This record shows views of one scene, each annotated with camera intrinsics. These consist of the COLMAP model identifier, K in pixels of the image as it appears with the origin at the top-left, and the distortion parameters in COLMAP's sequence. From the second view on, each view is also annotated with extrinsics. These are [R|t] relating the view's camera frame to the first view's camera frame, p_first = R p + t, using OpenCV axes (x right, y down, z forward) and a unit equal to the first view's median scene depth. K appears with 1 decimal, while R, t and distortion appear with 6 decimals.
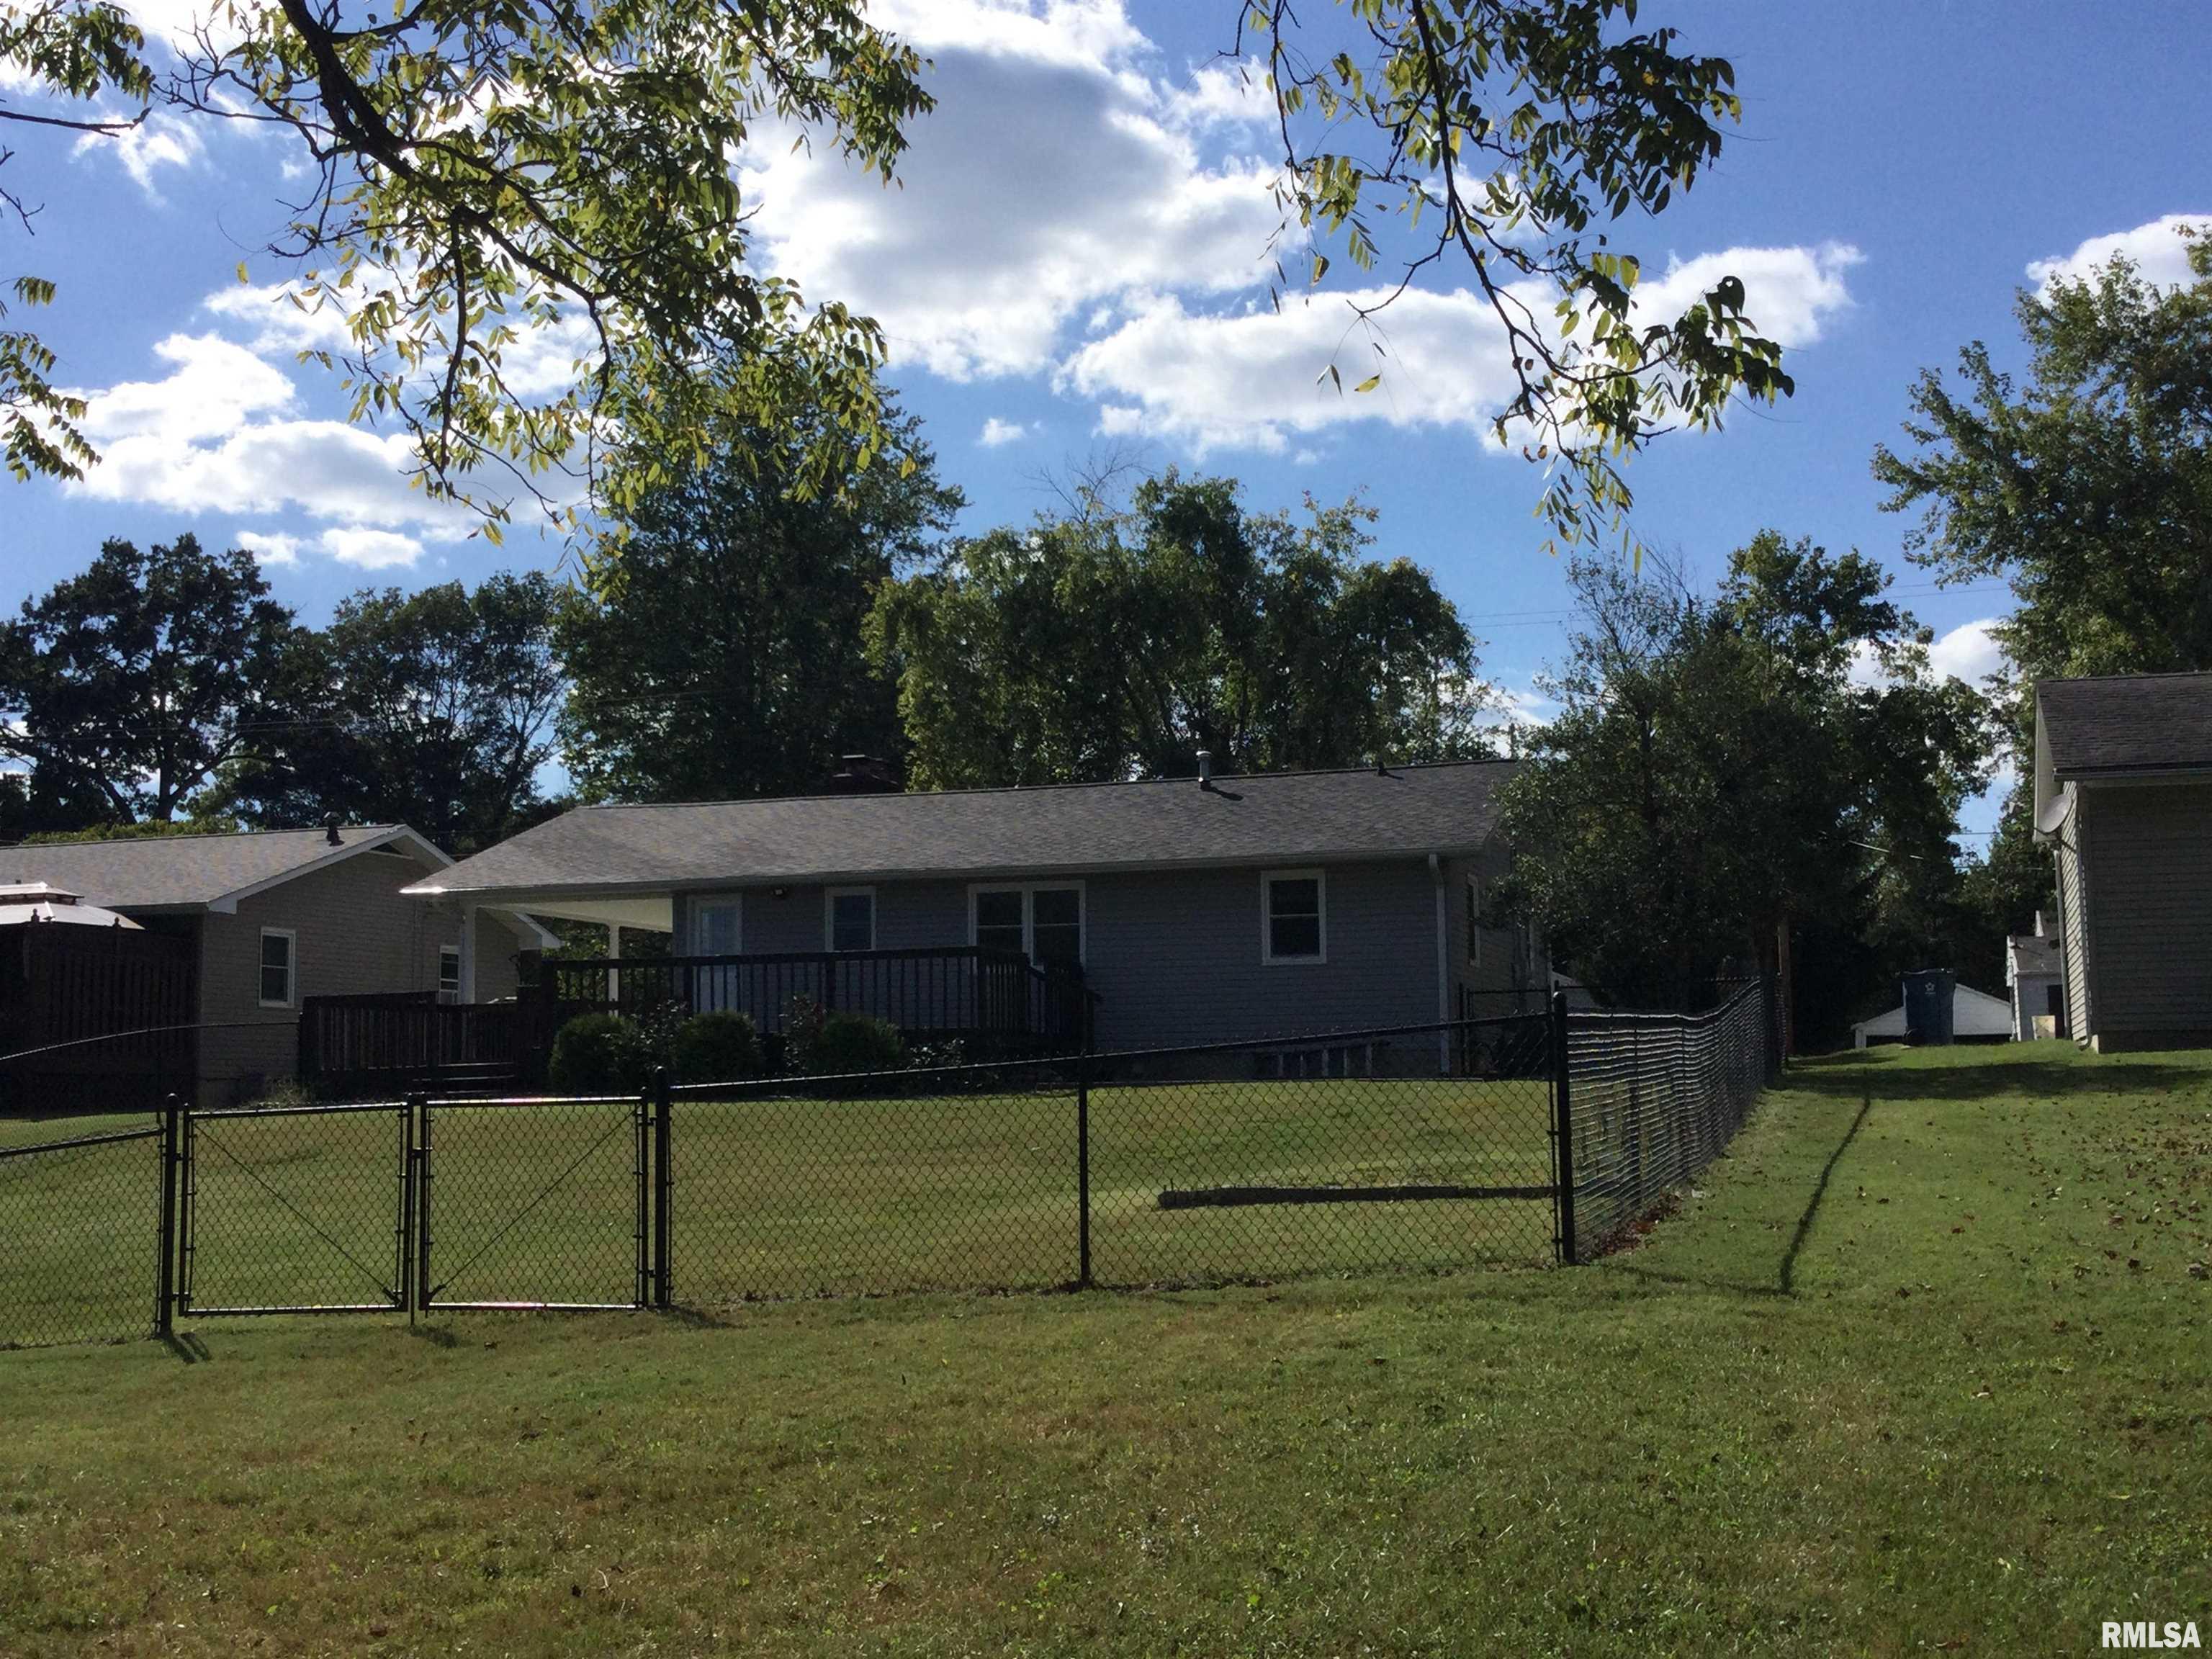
lens RADIAL K [[2711.8, 0, 1106.0], [0, 2711.8, 829.5], [0, 0, 1]] dist [0.021070, 0.029494]
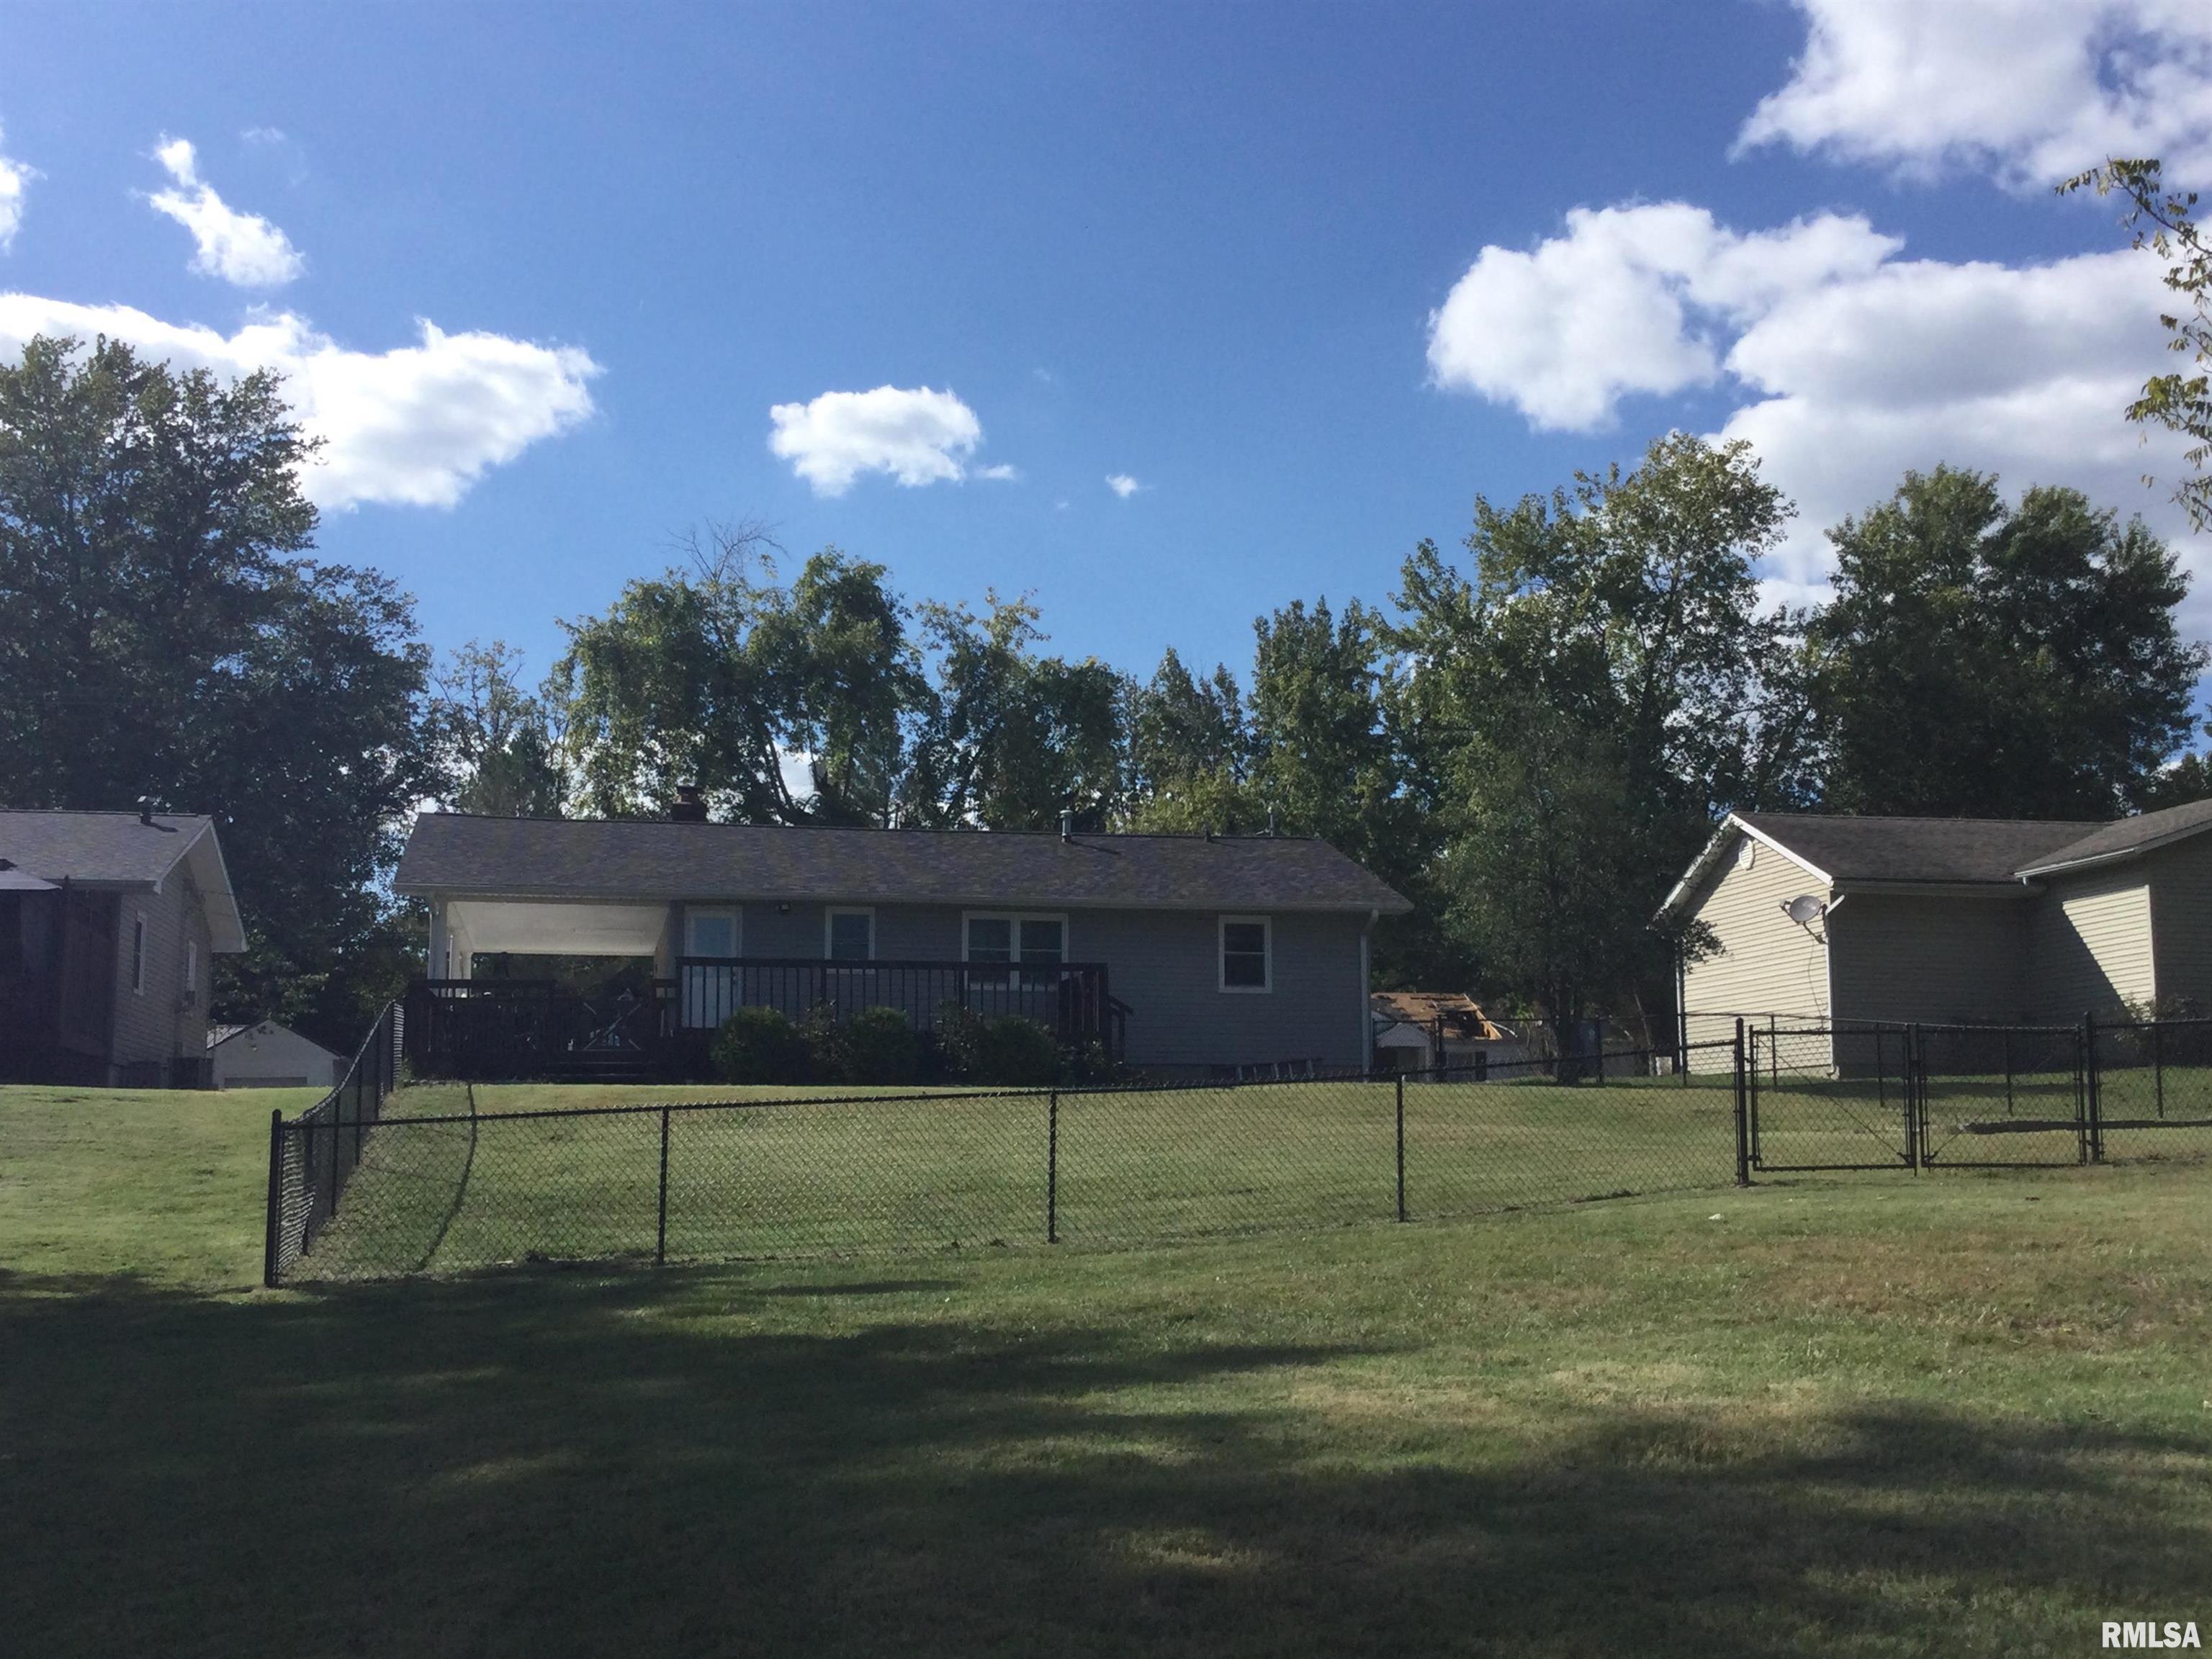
lens RADIAL K [[2711.8, 0, 1106.0], [0, 2711.8, 829.5], [0, 0, 1]] dist [0.021070, 0.029494]
pose [[0.873699, 0.085519, 0.478891, -0.547353], [-0.070822, 0.996299, -0.048707, 0.038323], [-0.481284, 0.008639, 0.876522, -0.037467]]
